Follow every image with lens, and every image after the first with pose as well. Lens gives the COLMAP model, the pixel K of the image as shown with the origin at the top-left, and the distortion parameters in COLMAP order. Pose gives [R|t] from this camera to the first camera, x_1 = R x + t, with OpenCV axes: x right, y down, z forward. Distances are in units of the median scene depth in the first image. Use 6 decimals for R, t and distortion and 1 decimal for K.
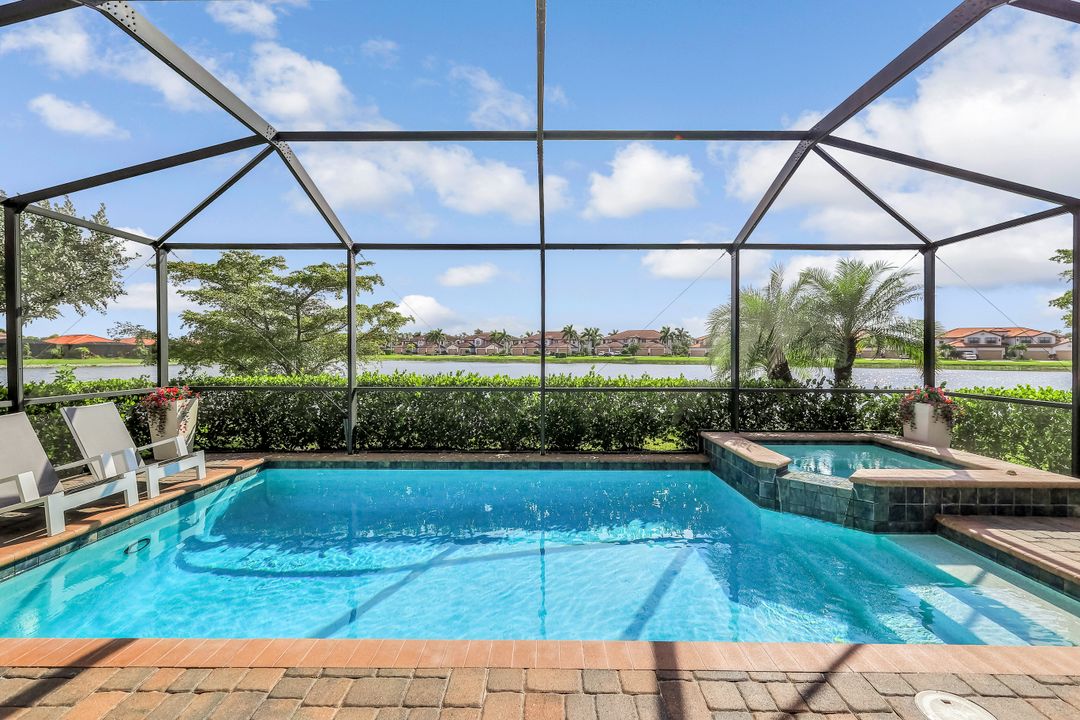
lens RADIAL K [[485.0, 0, 547.7], [0, 485.0, 356.1], [0, 0, 1]] dist [-0.000841, 0.001253]
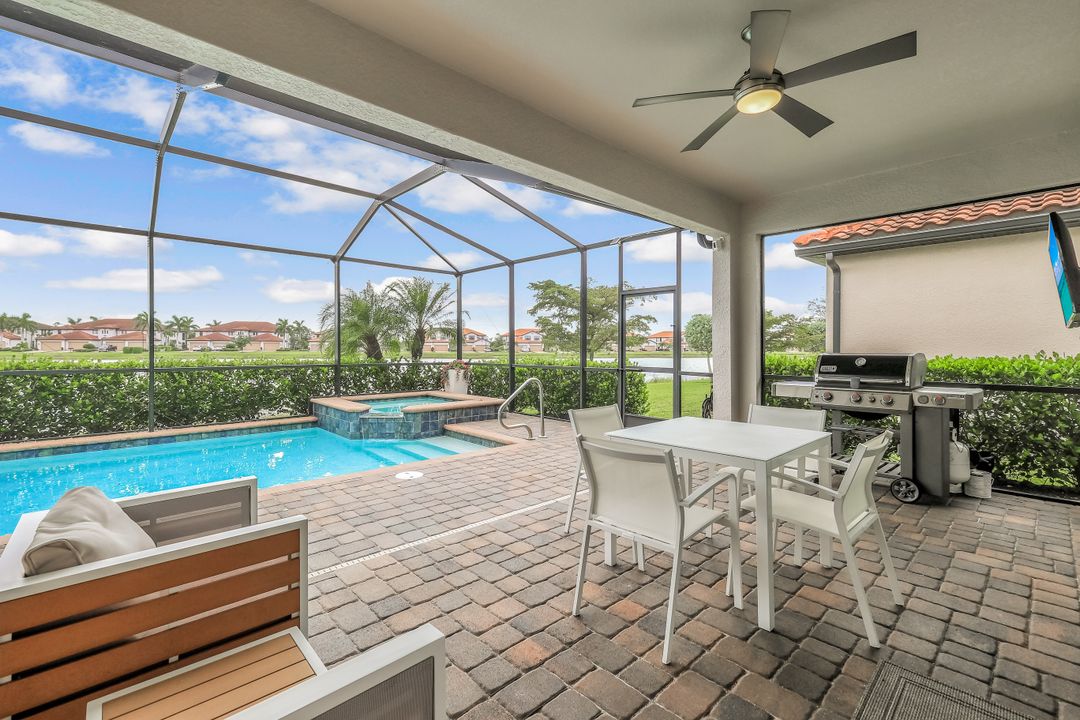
lens RADIAL K [[485.0, 0, 543.1], [0, 485.0, 352.3], [0, 0, 1]] dist [-0.000841, 0.001253]
pose [[0.743992, -0.002485, 0.668183, -0.083987], [0.001263, 0.999997, 0.002312, 0.031107], [-0.668187, -0.000876, 0.743993, -0.366967]]
